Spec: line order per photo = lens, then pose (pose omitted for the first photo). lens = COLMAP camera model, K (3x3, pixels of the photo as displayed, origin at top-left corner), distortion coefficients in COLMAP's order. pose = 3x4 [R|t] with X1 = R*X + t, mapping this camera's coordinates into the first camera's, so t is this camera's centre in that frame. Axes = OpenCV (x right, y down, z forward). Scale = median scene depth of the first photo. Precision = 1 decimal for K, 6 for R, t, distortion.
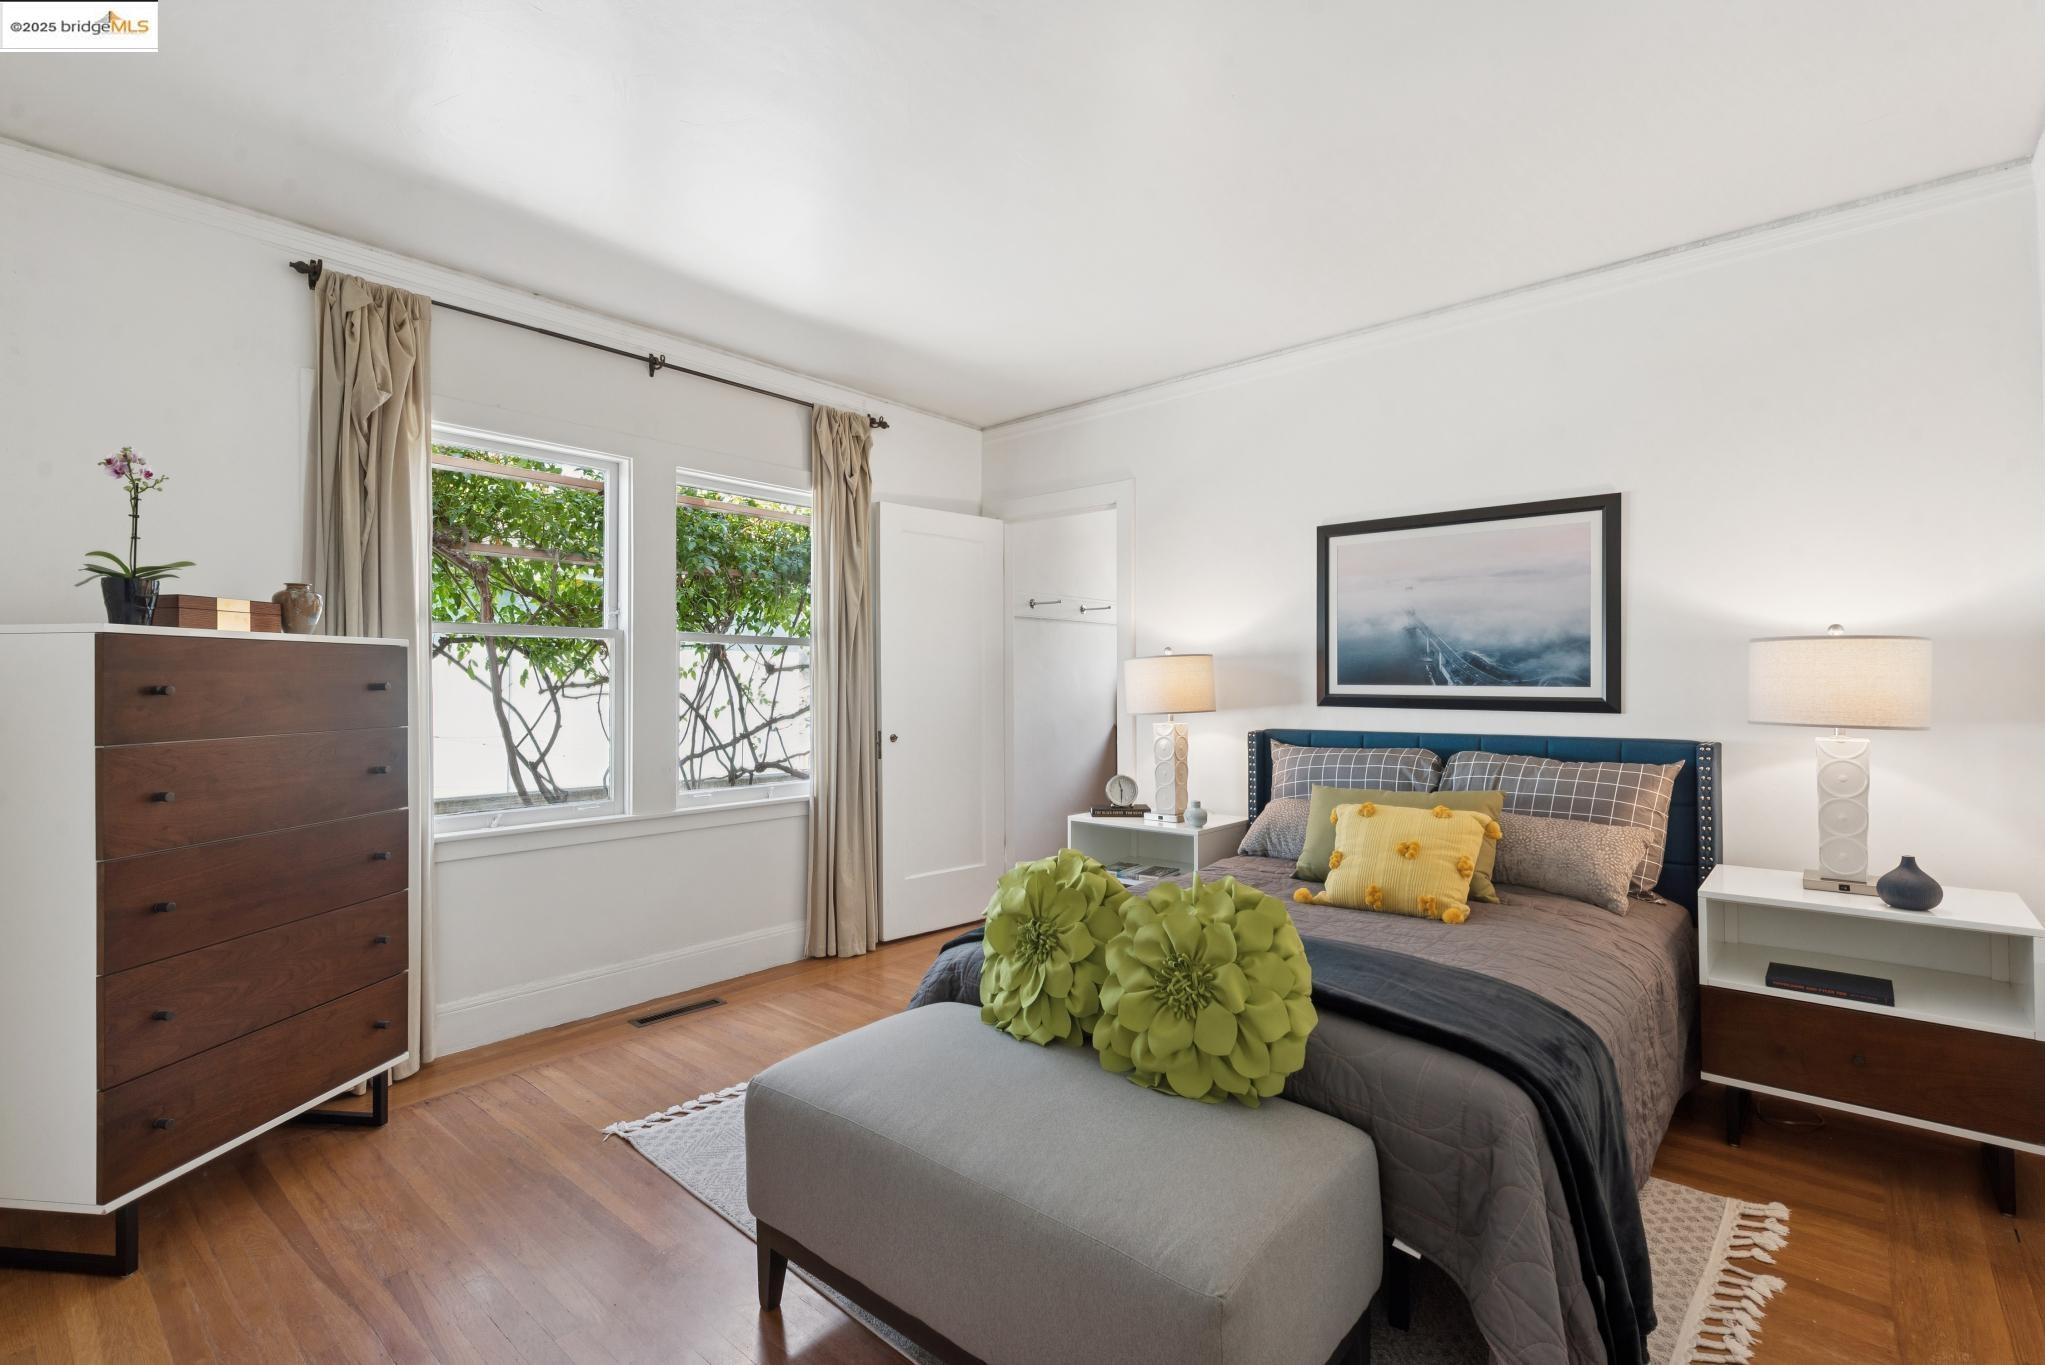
lens RADIAL K [[947.2, 0, 1018.2], [0, 947.2, 677.5], [0, 0, 1]] dist [0.002330, -0.000169]
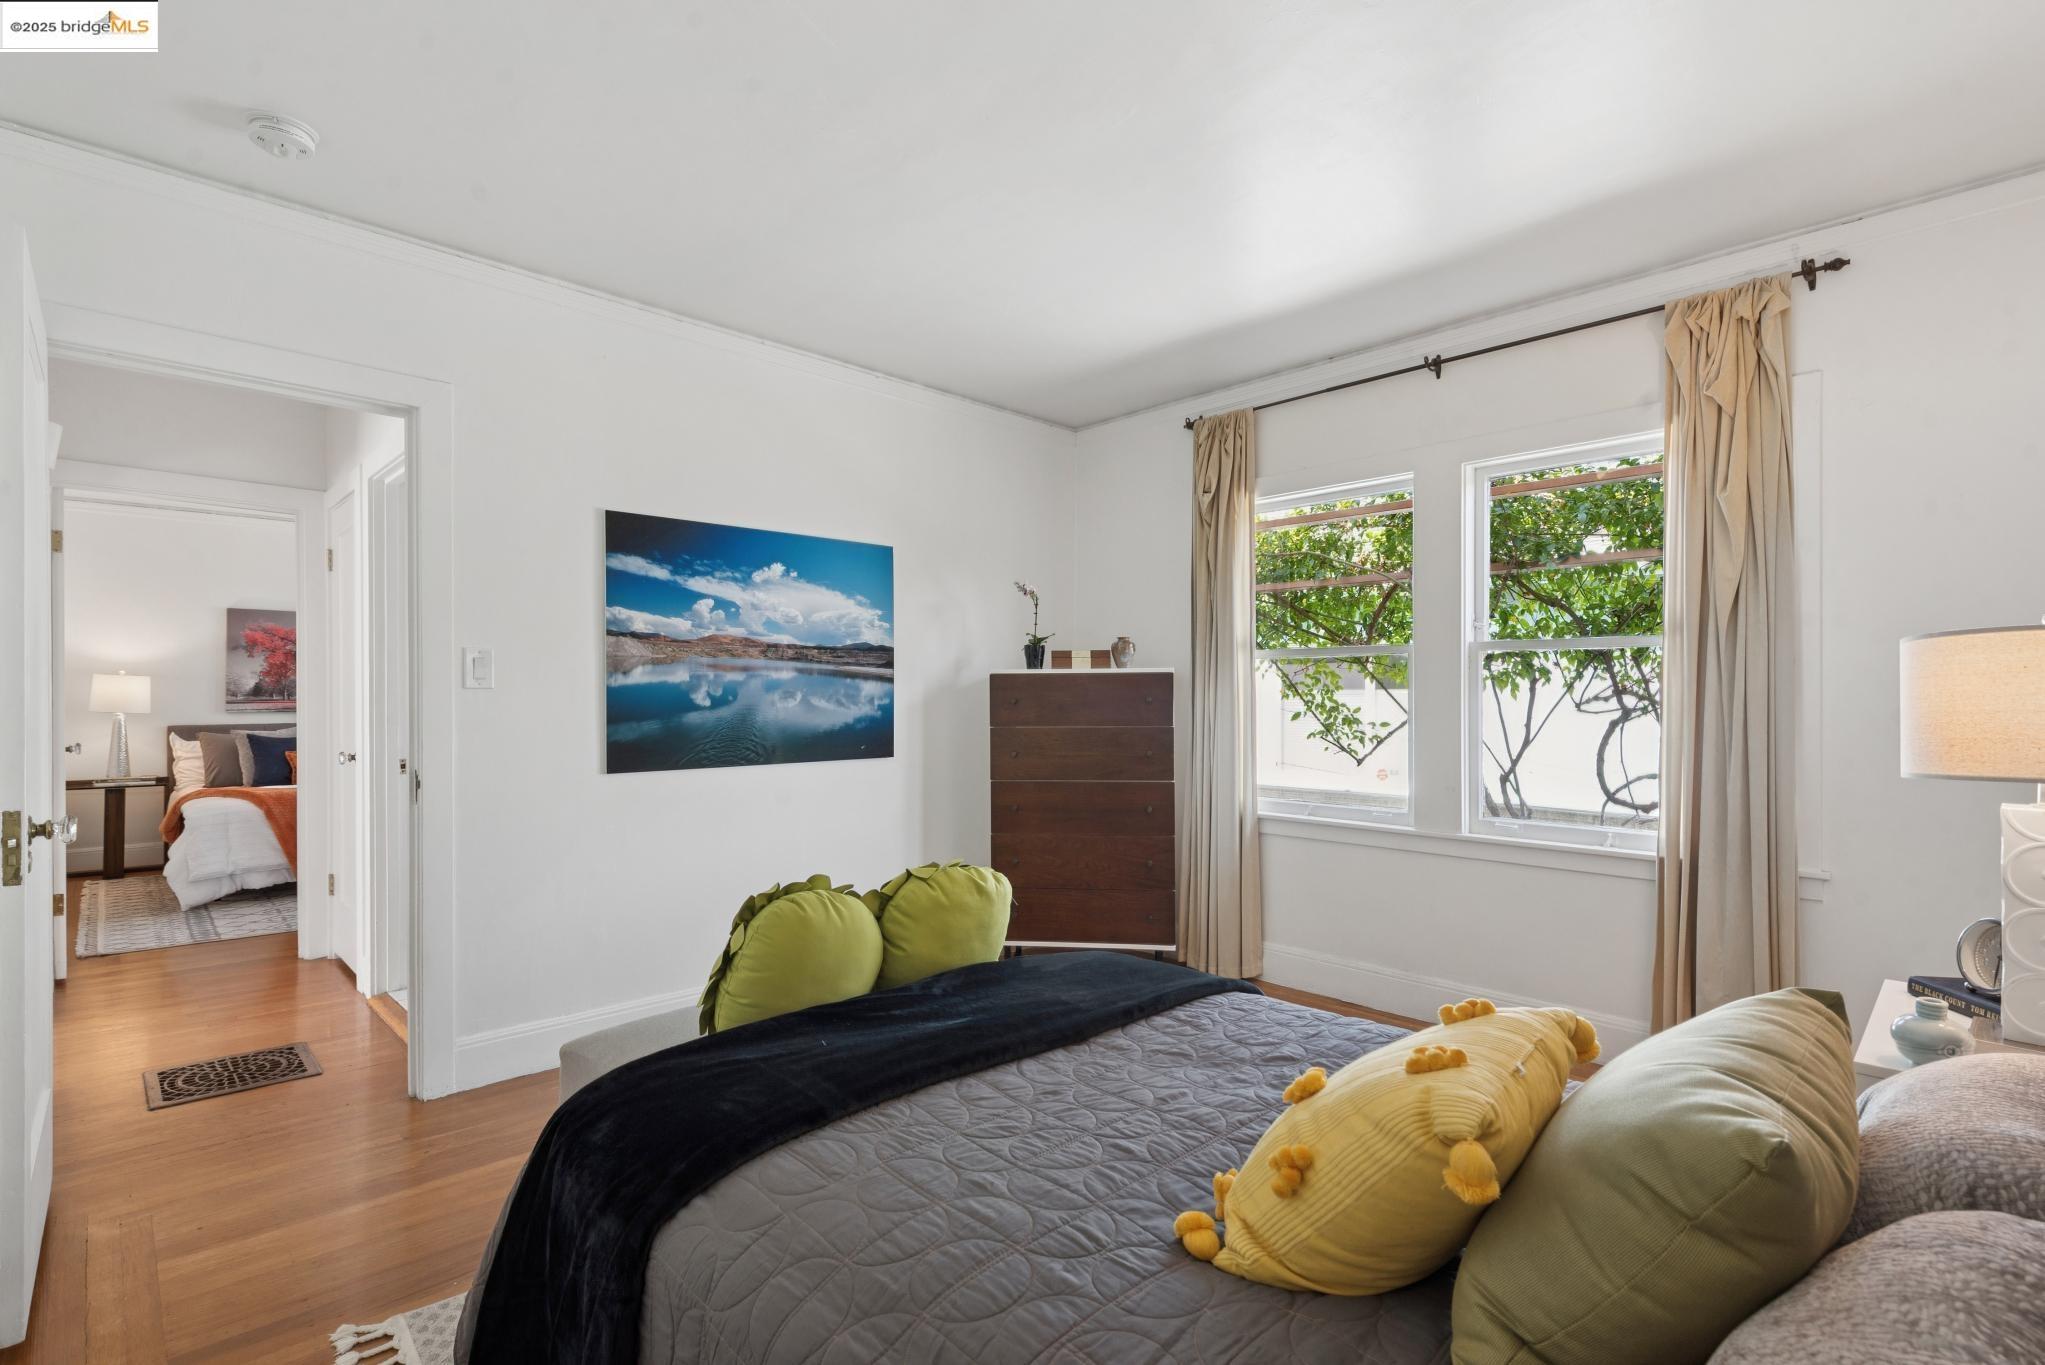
lens RADIAL K [[947.2, 0, 1018.8], [0, 947.2, 695.9], [0, 0, 1]] dist [0.002330, -0.000169]
pose [[-0.085874, 0.000596, -0.996306, 0.616146], [0.007062, 0.999975, -0.000010, 0.002219], [0.996281, -0.007037, -0.085876, 0.662355]]
